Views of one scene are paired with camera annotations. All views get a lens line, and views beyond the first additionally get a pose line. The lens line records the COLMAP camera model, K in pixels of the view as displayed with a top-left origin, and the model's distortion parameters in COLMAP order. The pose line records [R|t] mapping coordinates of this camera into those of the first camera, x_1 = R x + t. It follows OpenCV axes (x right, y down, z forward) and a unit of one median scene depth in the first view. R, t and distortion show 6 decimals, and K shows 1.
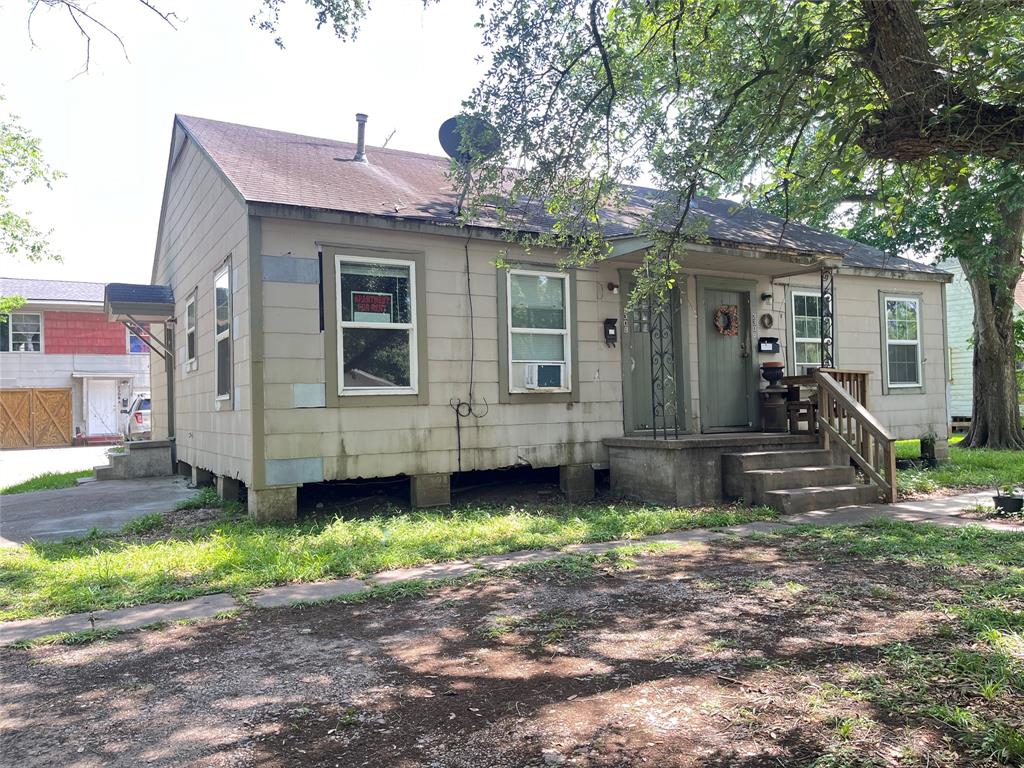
lens RADIAL K [[769.3, 0, 513.1], [0, 769.3, 400.9], [0, 0, 1]] dist [0.074018, -0.084257]
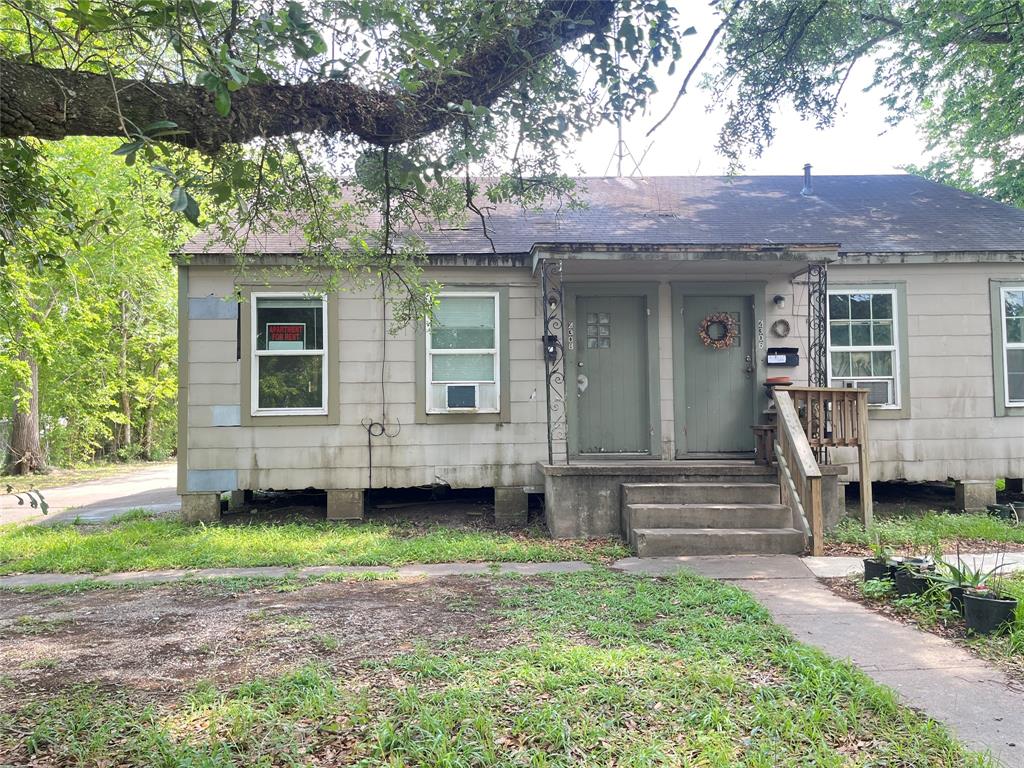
lens RADIAL K [[769.3, 0, 513.1], [0, 769.3, 400.9], [0, 0, 1]] dist [0.074018, -0.084257]
pose [[0.885254, 0.000021, -0.465109, 0.589101], [-0.005853, 0.999921, -0.011095, -0.016910], [0.465072, 0.012544, 0.885184, 0.155205]]
